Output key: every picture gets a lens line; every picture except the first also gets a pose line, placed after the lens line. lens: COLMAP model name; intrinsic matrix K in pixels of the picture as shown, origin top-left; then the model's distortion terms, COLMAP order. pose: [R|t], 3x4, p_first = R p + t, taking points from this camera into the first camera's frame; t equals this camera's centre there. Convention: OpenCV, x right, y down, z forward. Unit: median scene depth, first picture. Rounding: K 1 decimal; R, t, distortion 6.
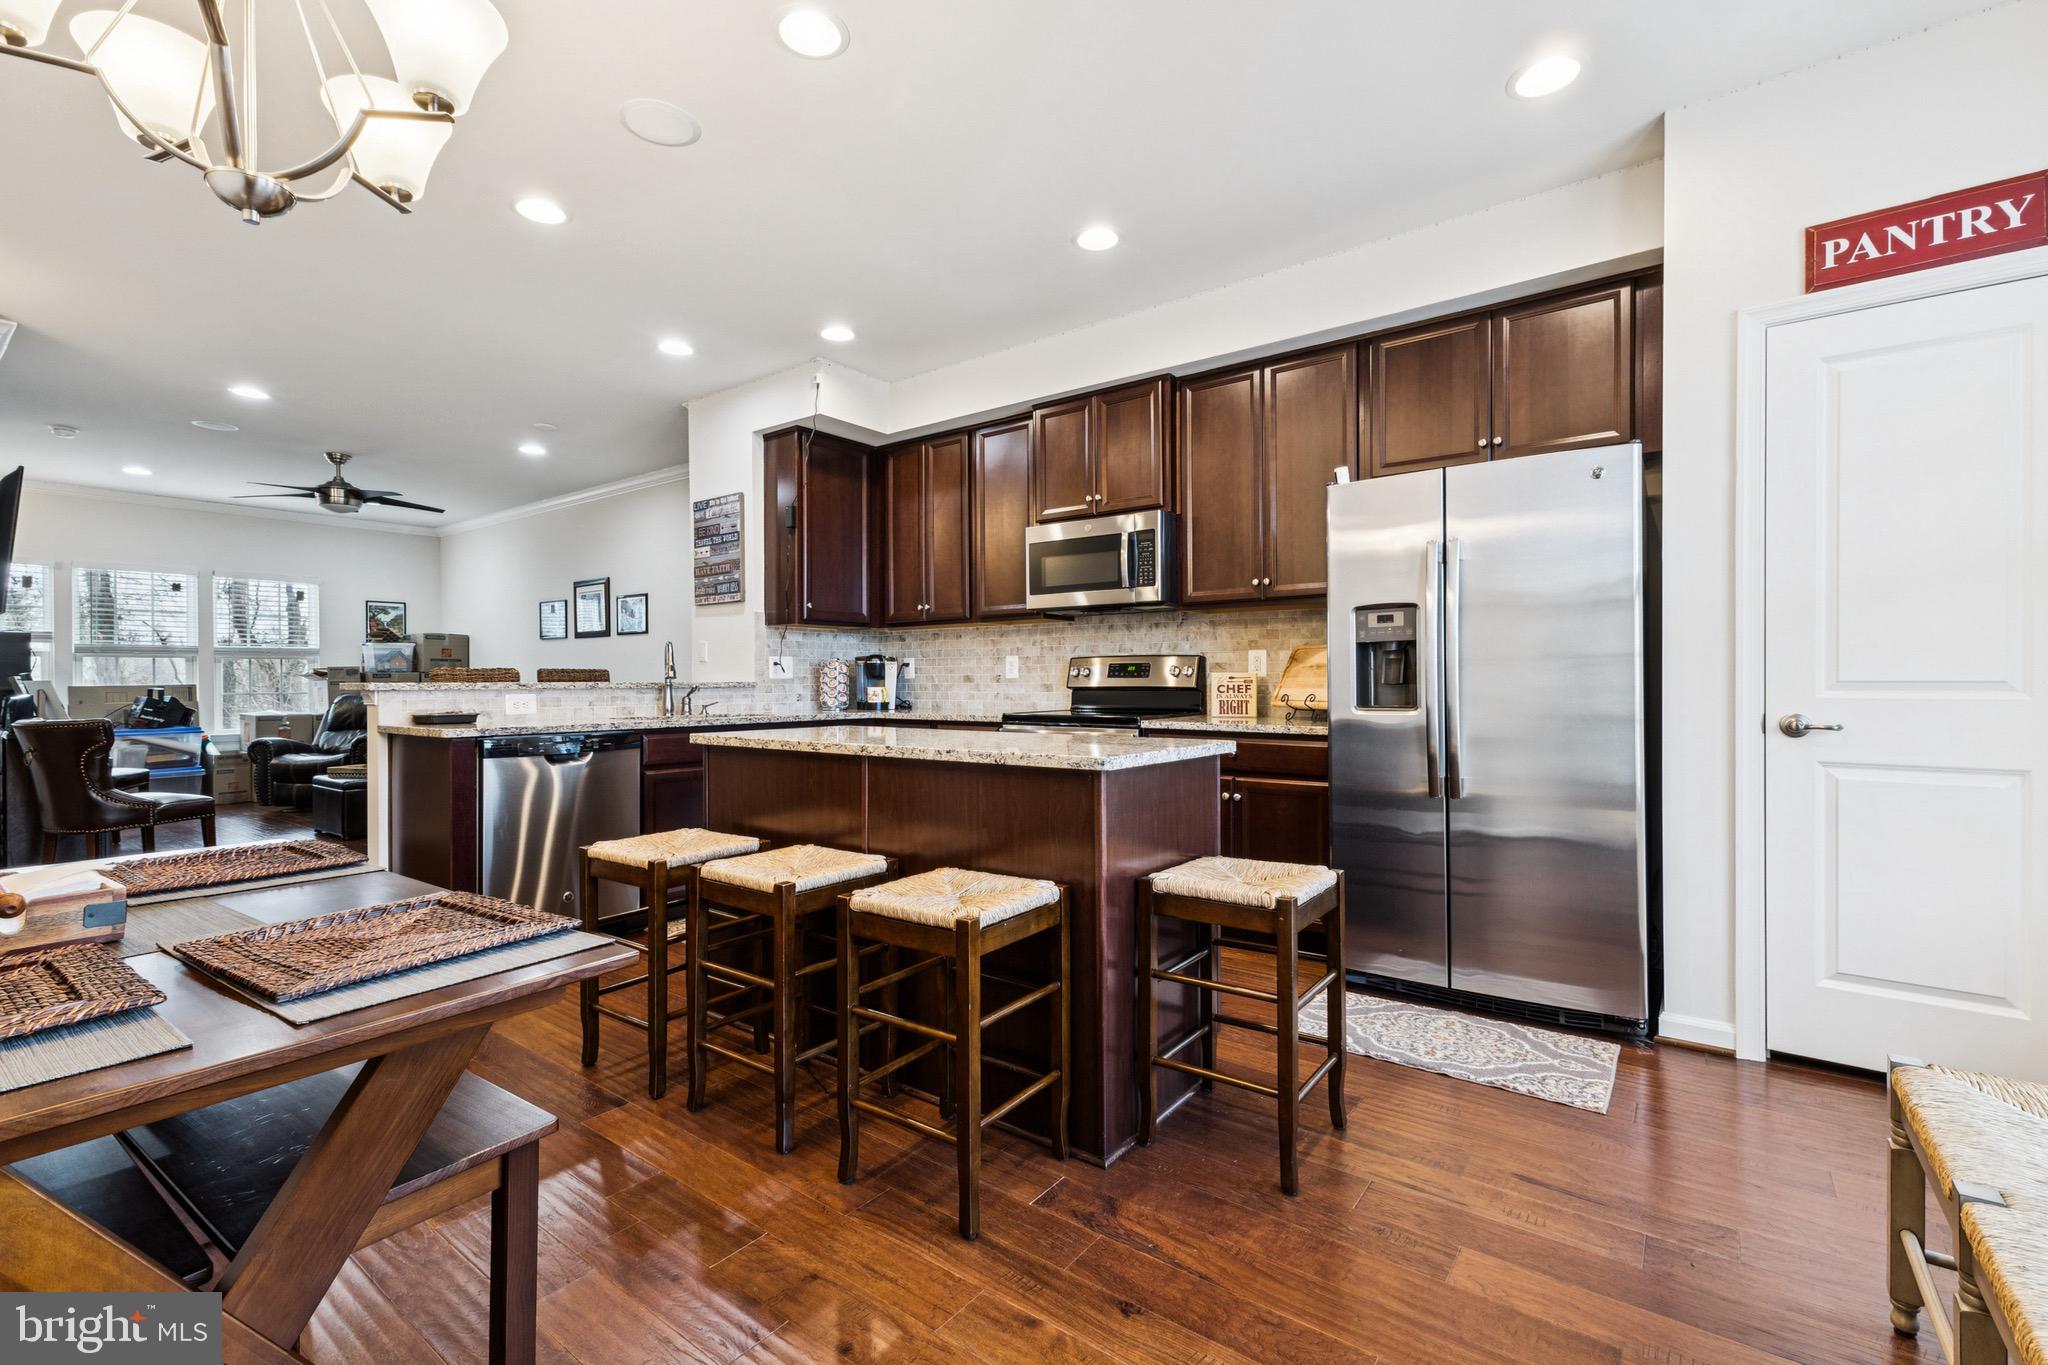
lens RADIAL K [[894.1, 0, 1023.3], [0, 894.1, 681.9], [0, 0, 1]] dist [0.008969, -0.001405]
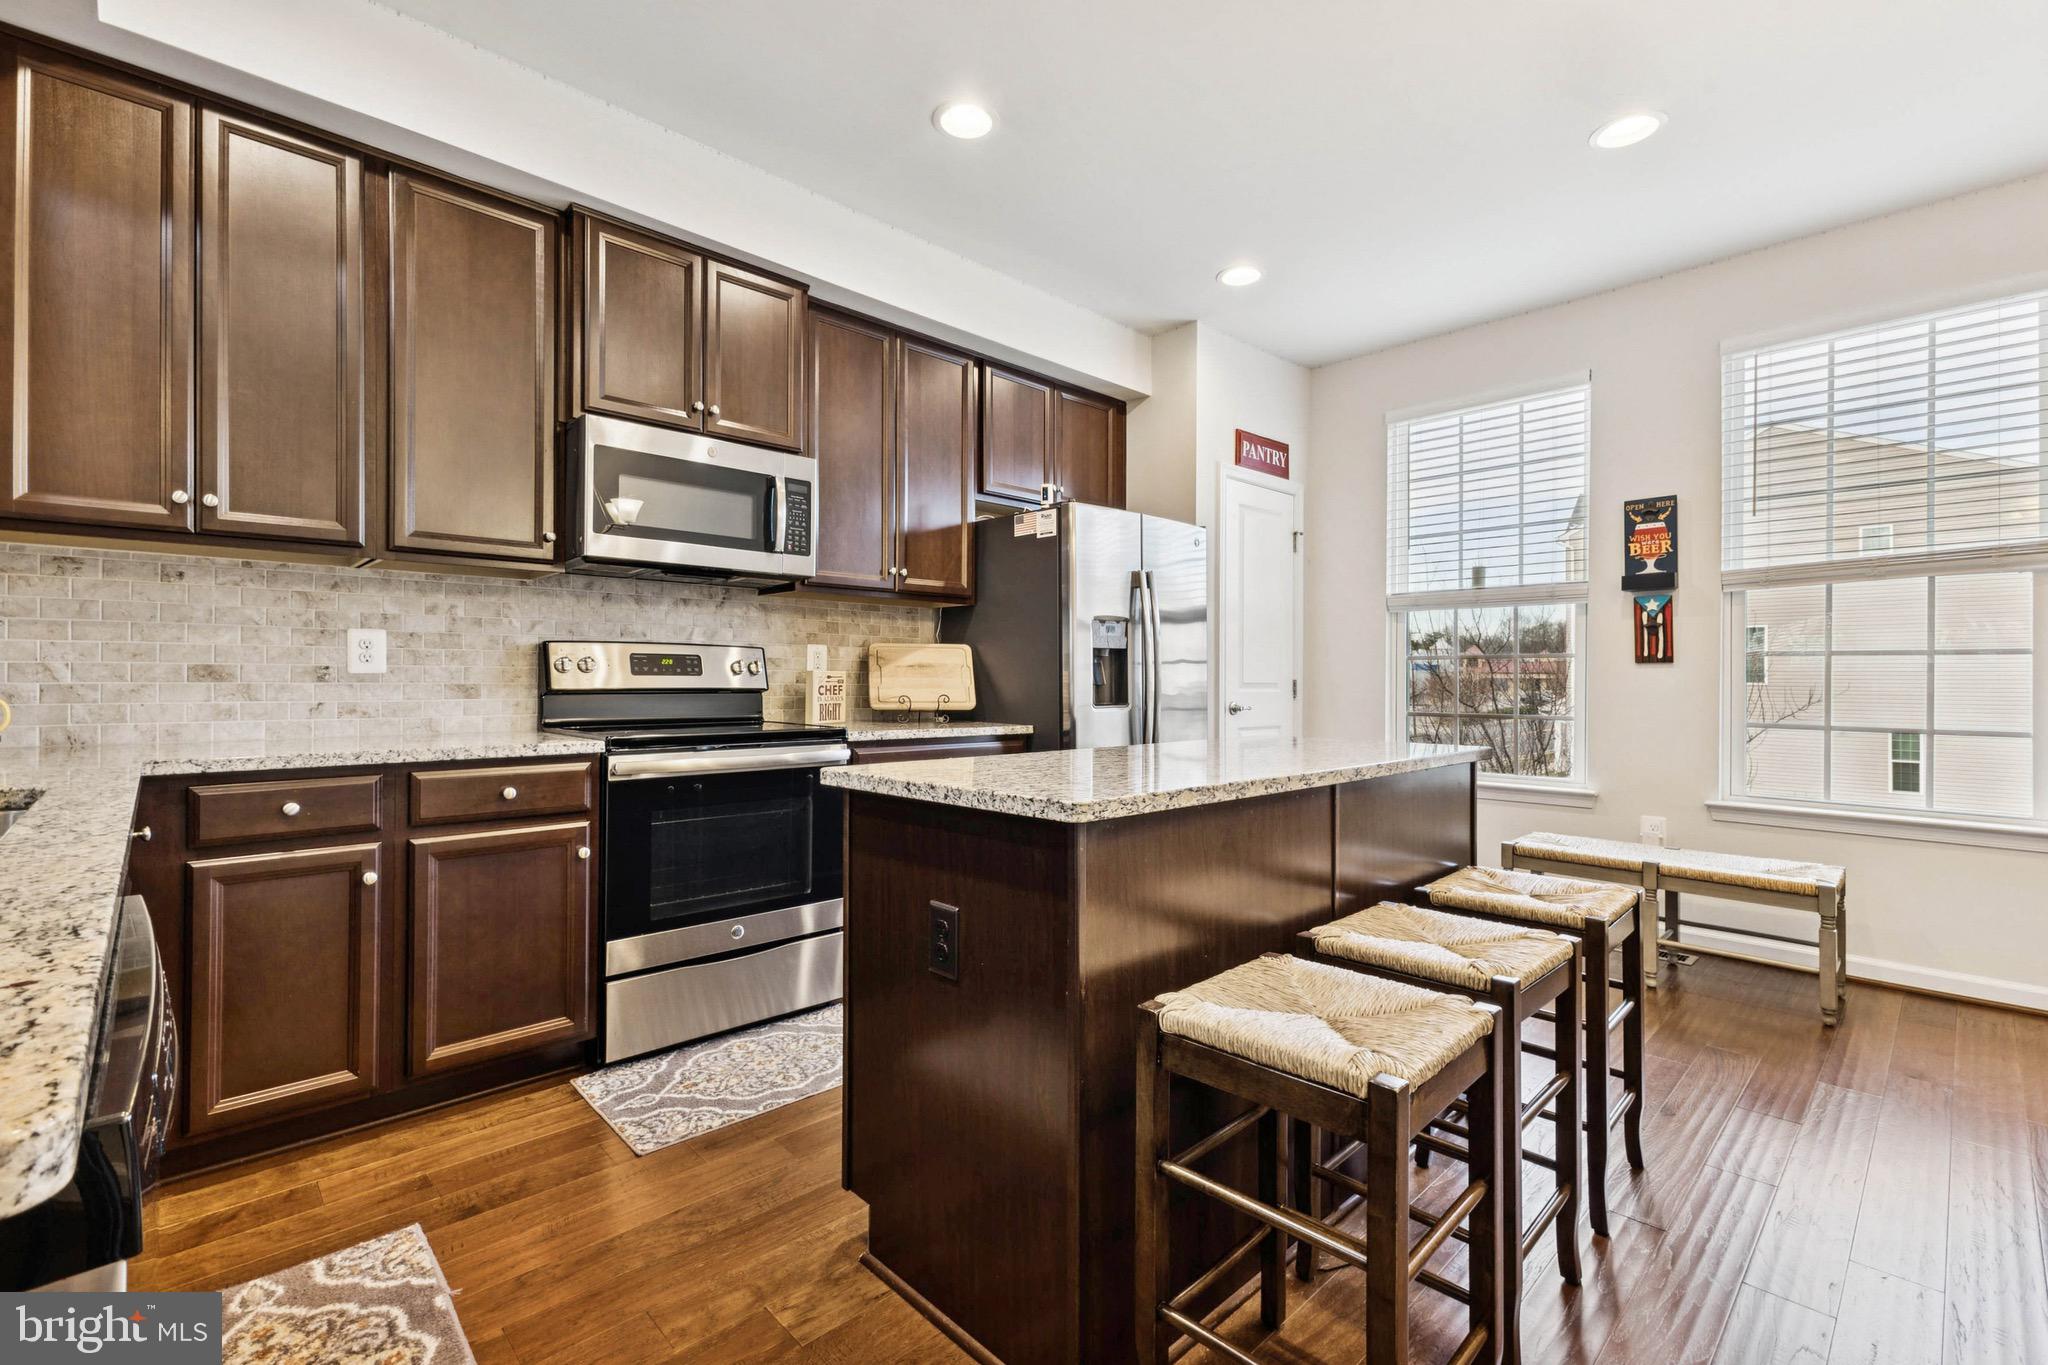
lens RADIAL K [[894.1, 0, 1026.9], [0, 894.1, 679.1], [0, 0, 1]] dist [0.008969, -0.001405]
pose [[0.156148, 0.005413, 0.987719, -0.505172], [-0.002698, 0.999984, -0.005054, 0.001037], [-0.987730, -0.001876, 0.156160, 0.606766]]
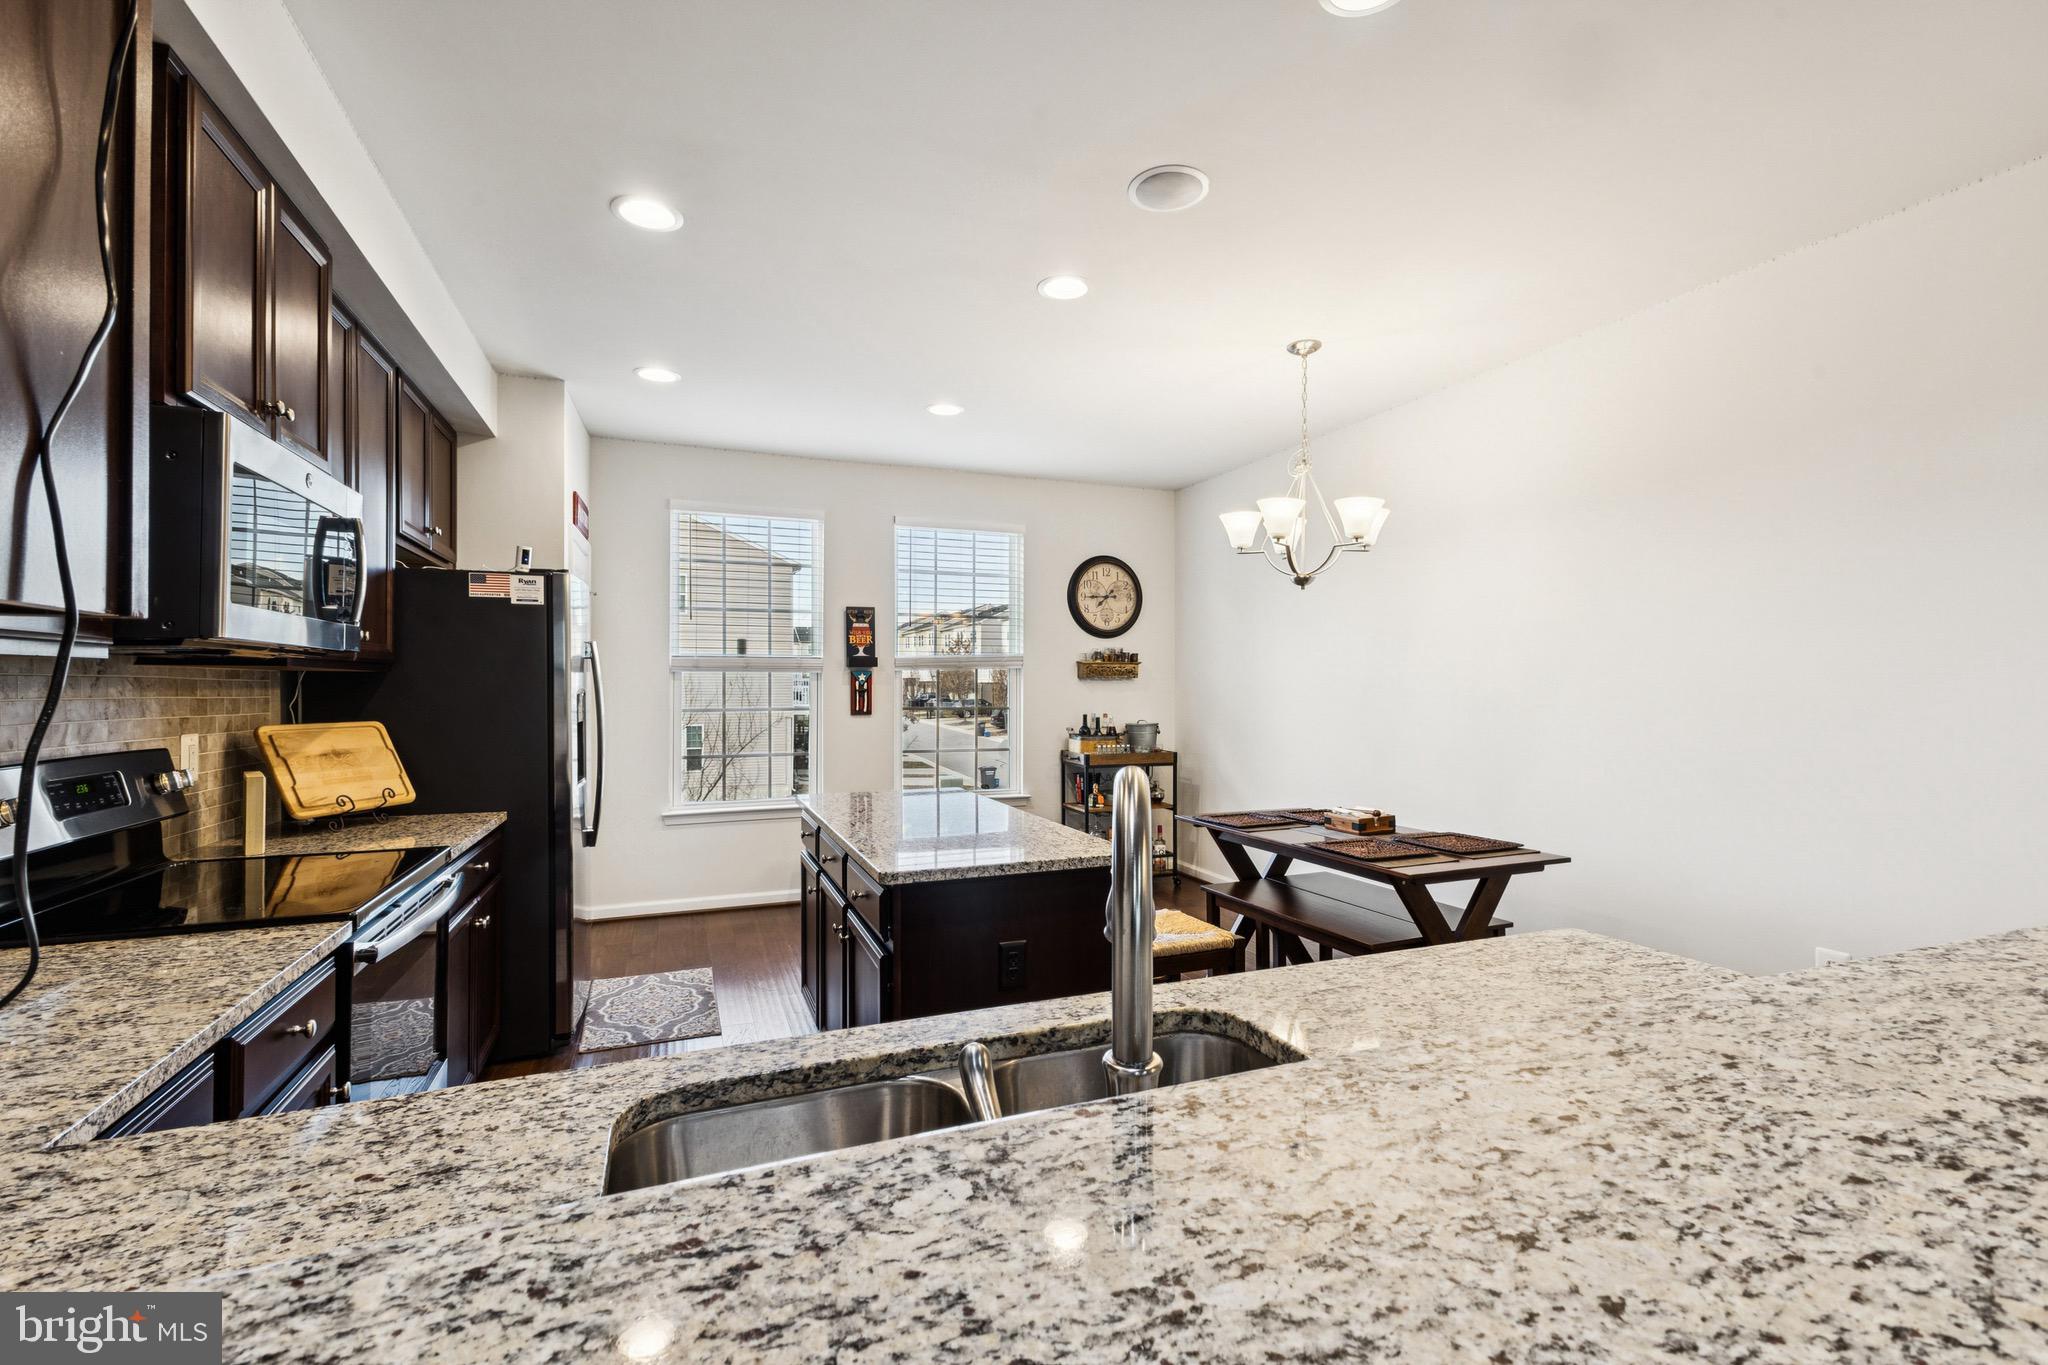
lens RADIAL K [[894.1, 0, 1027.5], [0, 894.1, 686.9], [0, 0, 1]] dist [0.008969, -0.001405]
pose [[-0.856751, 0.001242, 0.515729, -0.449025], [0.003193, 0.999991, 0.002897, -0.060070], [-0.515721, 0.004129, -0.856747, 1.107003]]
